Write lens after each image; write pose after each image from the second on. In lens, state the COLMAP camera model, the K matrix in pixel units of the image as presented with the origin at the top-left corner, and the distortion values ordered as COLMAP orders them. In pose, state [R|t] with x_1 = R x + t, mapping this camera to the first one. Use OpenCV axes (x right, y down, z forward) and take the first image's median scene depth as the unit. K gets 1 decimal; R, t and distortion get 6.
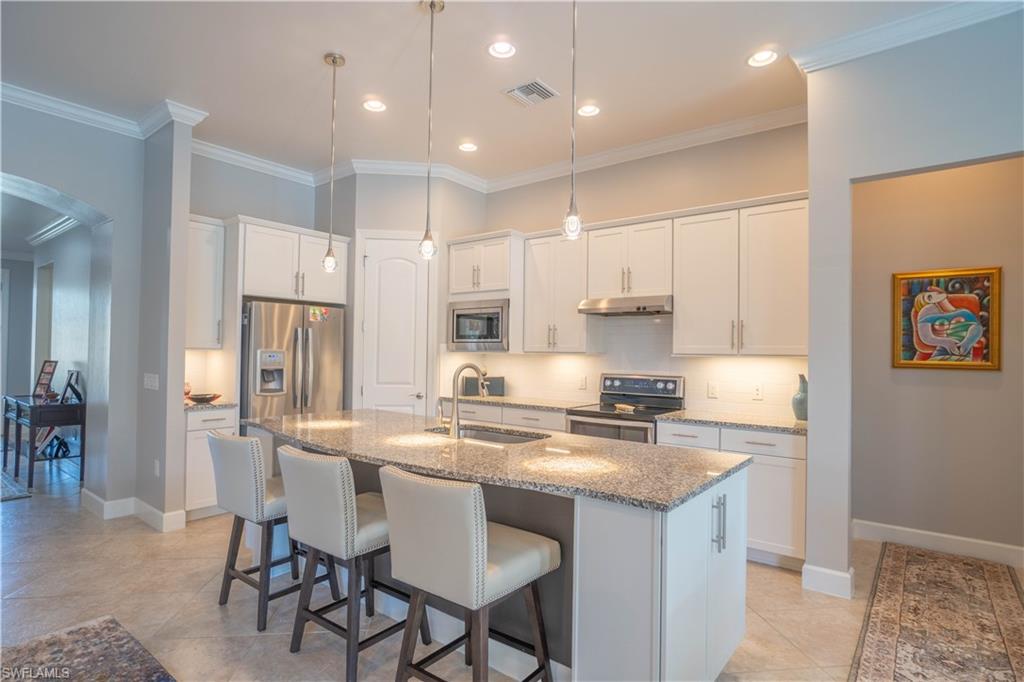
lens RADIAL K [[548.9, 0, 527.9], [0, 548.9, 344.7], [0, 0, 1]] dist [-0.037807, -0.001259]
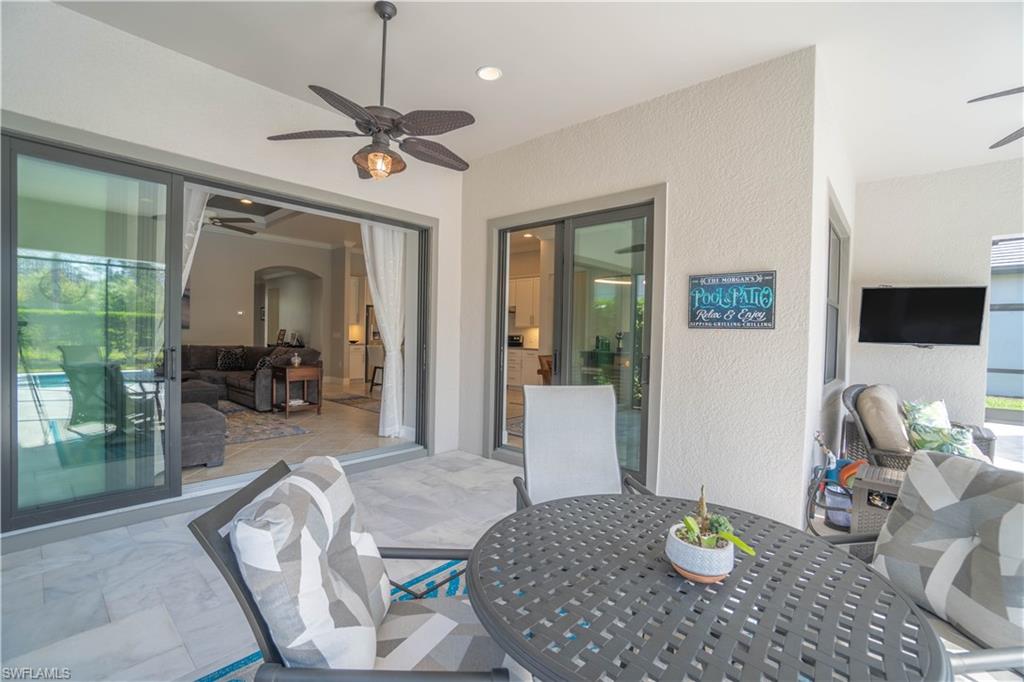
lens RADIAL K [[470.6, 0, 506.2], [0, 470.6, 340.4], [0, 0, 1]] dist [-0.039356, 0.013207]
pose [[0.996355, 0.006477, -0.085061, 0.406656], [-0.004335, 0.999669, 0.025349, 0.026970], [0.085197, -0.024888, 0.996053, -1.375143]]
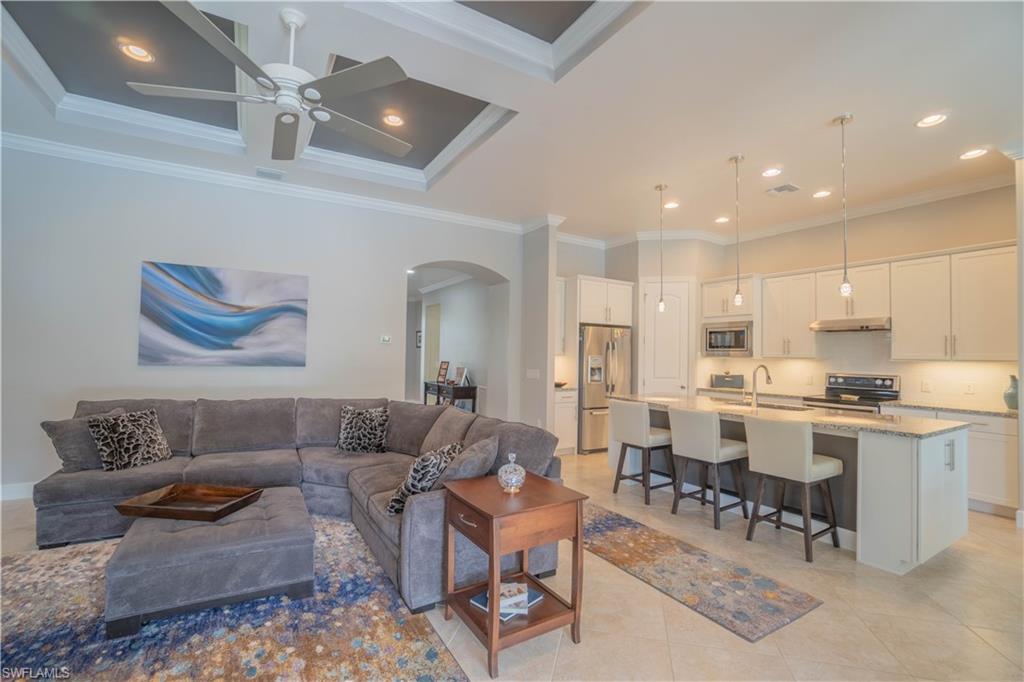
lens RADIAL K [[470.6, 0, 511.7], [0, 470.6, 341.0], [0, 0, 1]] dist [-0.039356, 0.013207]
pose [[0.933549, -0.007512, -0.358371, -0.207469], [0.000853, 0.999824, -0.018738, -0.008601], [0.358448, 0.017187, 0.933391, -0.422494]]
